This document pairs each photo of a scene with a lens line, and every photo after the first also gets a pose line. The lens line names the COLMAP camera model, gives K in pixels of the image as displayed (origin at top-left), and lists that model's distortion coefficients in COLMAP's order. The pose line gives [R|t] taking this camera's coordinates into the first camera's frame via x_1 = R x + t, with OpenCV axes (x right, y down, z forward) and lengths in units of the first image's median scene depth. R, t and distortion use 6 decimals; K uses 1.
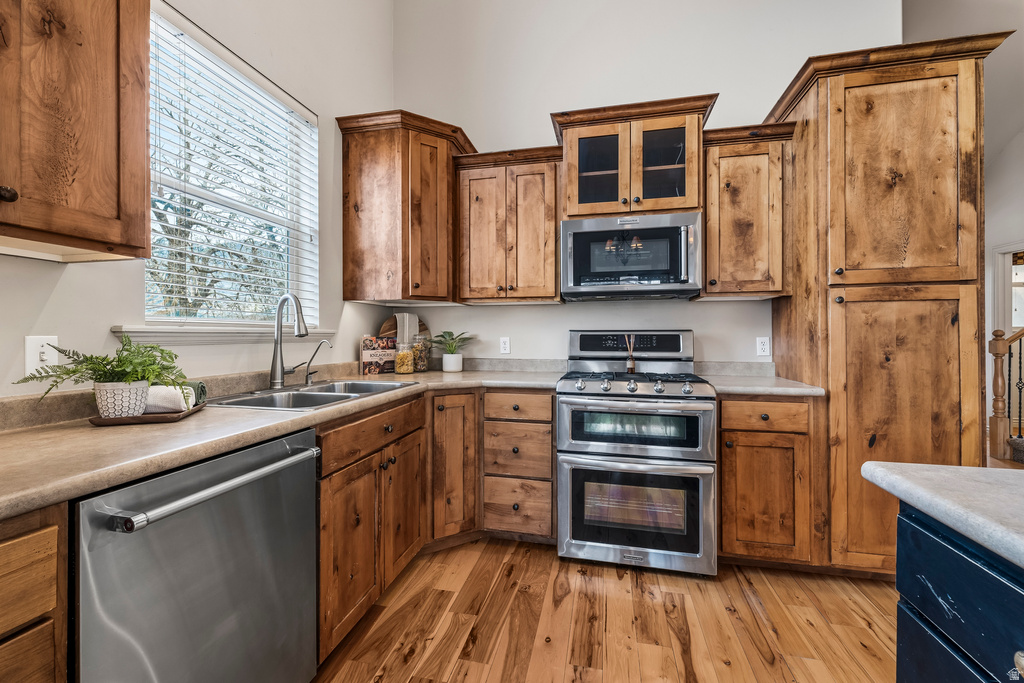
lens RADIAL K [[419.7, 0, 510.4], [0, 419.7, 334.9], [0, 0, 1]] dist [0.001611, 0.000274]
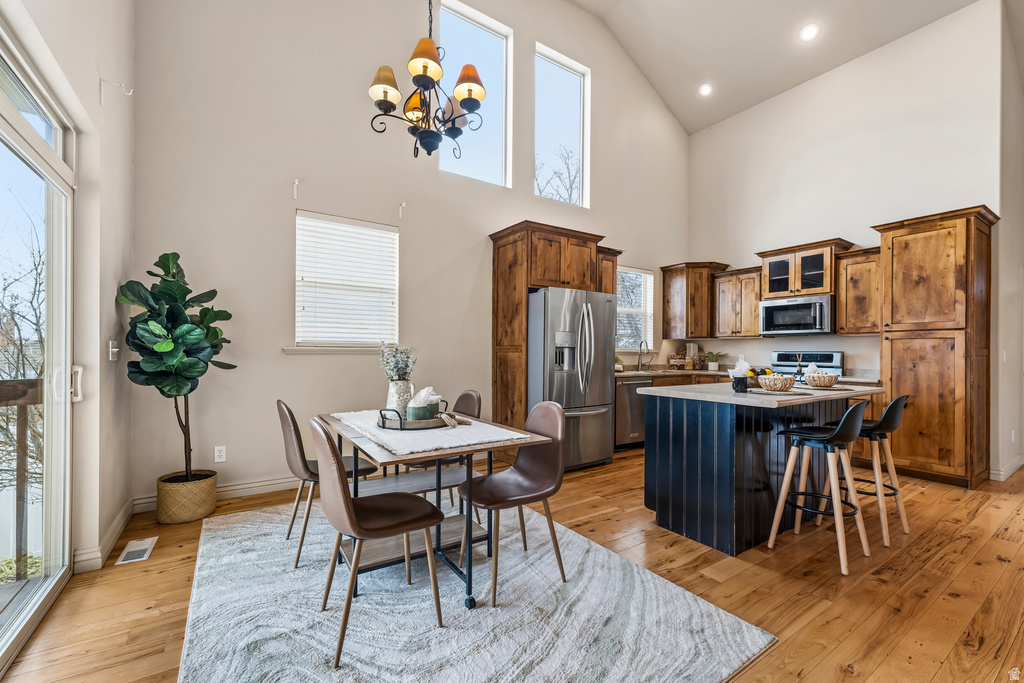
lens RADIAL K [[421.8, 0, 507.9], [0, 421.8, 351.5], [0, 0, 1]] dist [0.001106, 0.000264]
pose [[0.718257, 0.004529, -0.695764, 0.749430], [-0.005665, 0.999984, 0.000660, -0.005785], [0.695755, 0.003467, 0.718271, -1.573549]]
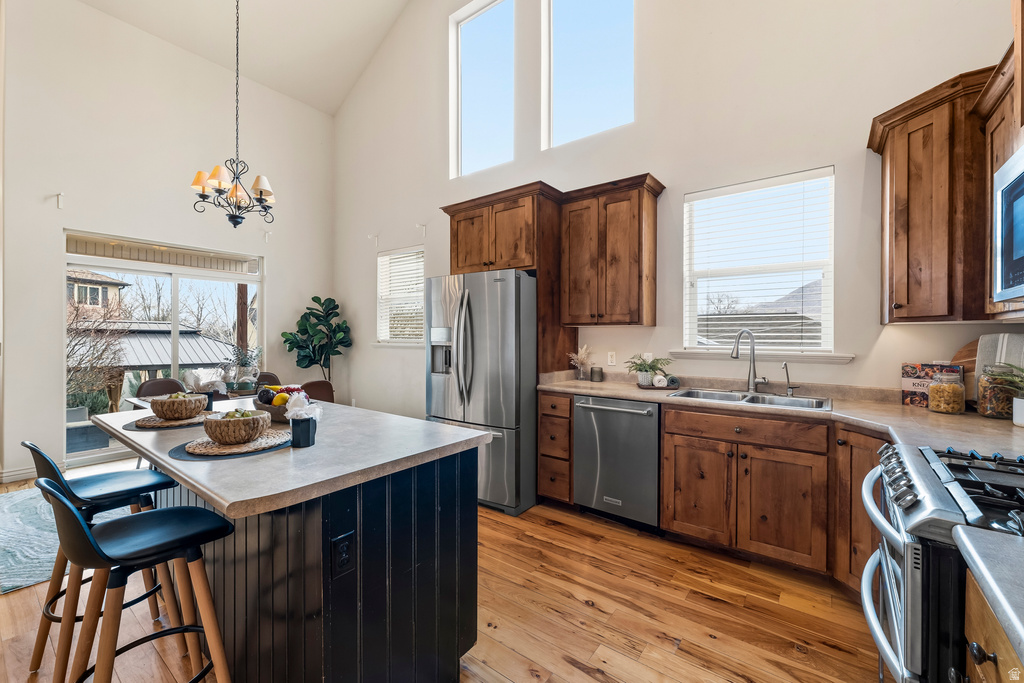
lens RADIAL K [[419.7, 0, 510.4], [0, 419.7, 334.9], [0, 0, 1]] dist [0.001611, 0.000274]
pose [[-0.417837, 0.000611, -0.908522, 0.942572], [0.000096, 1.000000, 0.000628, -0.063407], [0.908522, 0.000176, -0.417837, 0.682452]]
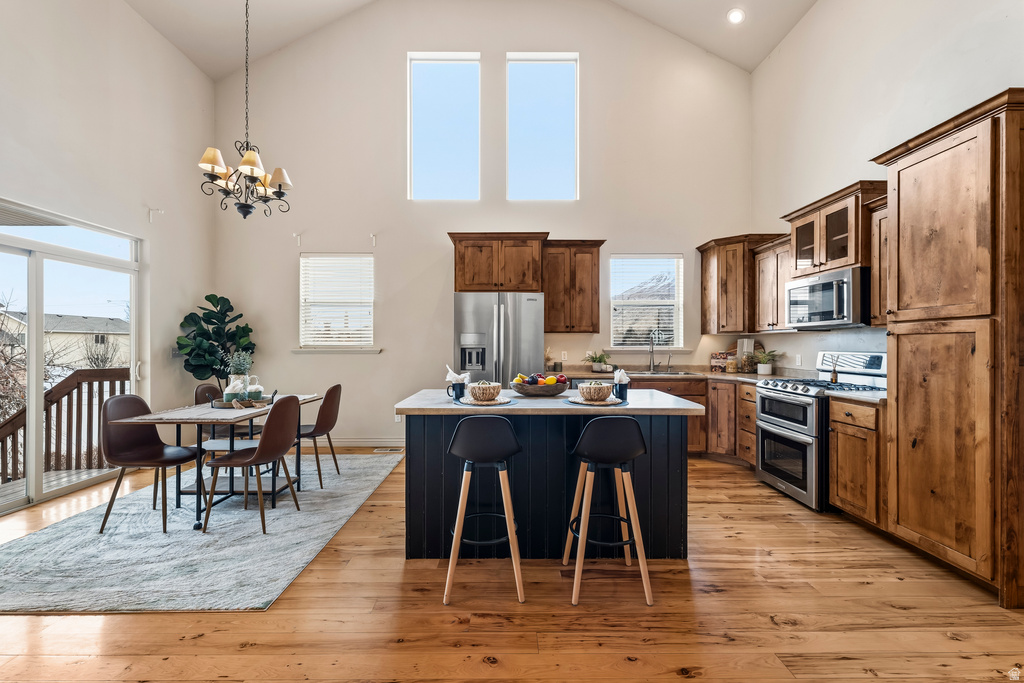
lens RADIAL K [[418.8, 0, 510.0], [0, 418.8, 342.4], [0, 0, 1]] dist [0.000075, 0.000374]
pose [[0.221566, -0.002069, -0.975143, 1.524251], [0.001413, 0.999997, -0.001801, -0.044810], [0.975144, -0.000979, 0.221568, -0.400515]]
